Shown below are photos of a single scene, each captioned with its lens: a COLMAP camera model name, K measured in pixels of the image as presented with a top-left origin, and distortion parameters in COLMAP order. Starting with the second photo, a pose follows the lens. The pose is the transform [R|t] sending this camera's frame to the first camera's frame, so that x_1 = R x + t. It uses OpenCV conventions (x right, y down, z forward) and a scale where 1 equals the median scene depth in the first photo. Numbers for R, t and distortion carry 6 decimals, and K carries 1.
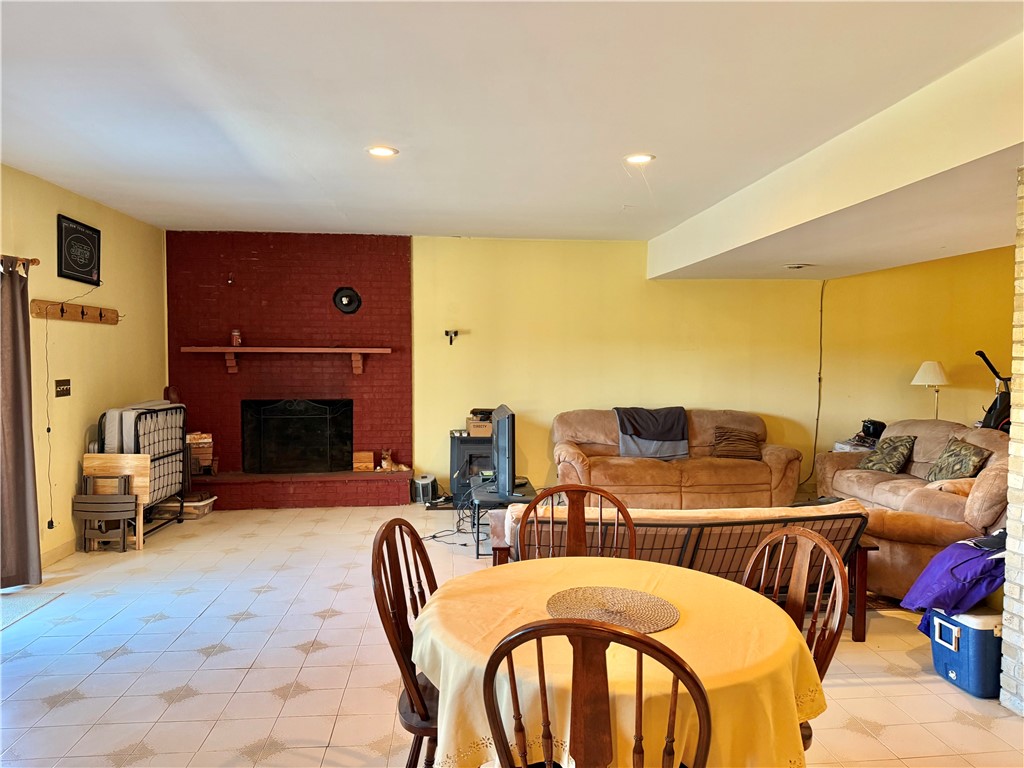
lens RADIAL K [[714.1, 0, 511.8], [0, 714.1, 386.0], [0, 0, 1]] dist [0.069144, -0.089760]
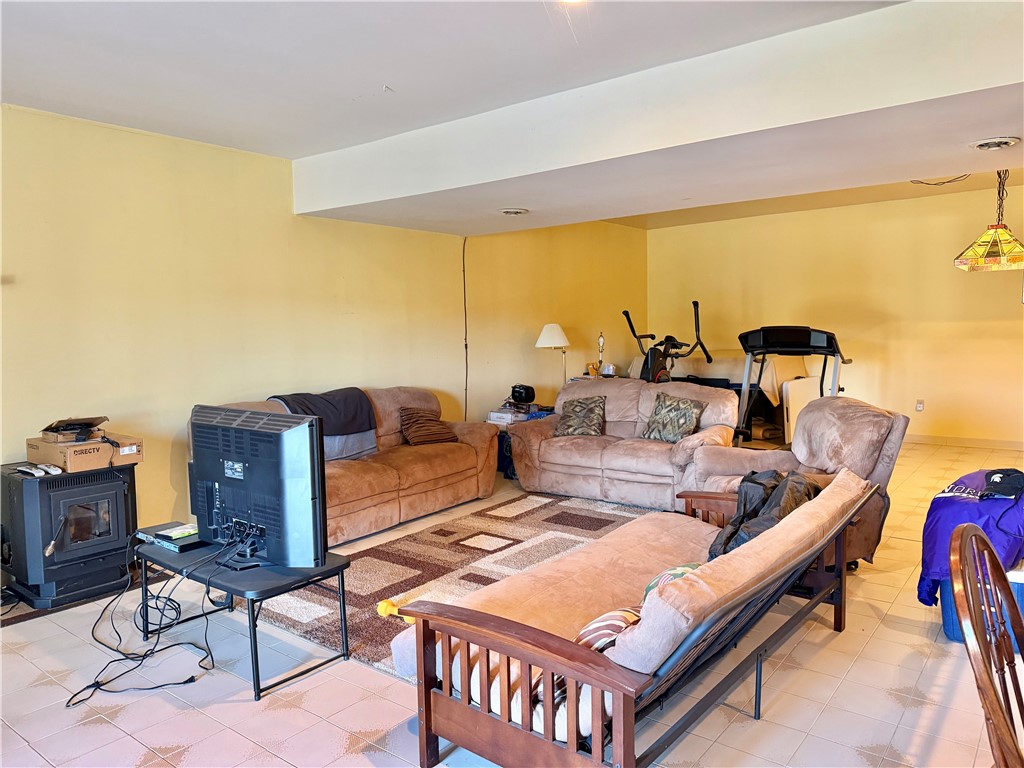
lens RADIAL K [[714.1, 0, 517.5], [0, 714.1, 382.9], [0, 0, 1]] dist [0.069144, -0.089760]
pose [[0.675209, -0.076550, 0.733644, -0.230052], [0.055979, 0.997050, 0.052514, -0.006804], [-0.735499, 0.005610, 0.677502, 0.390894]]
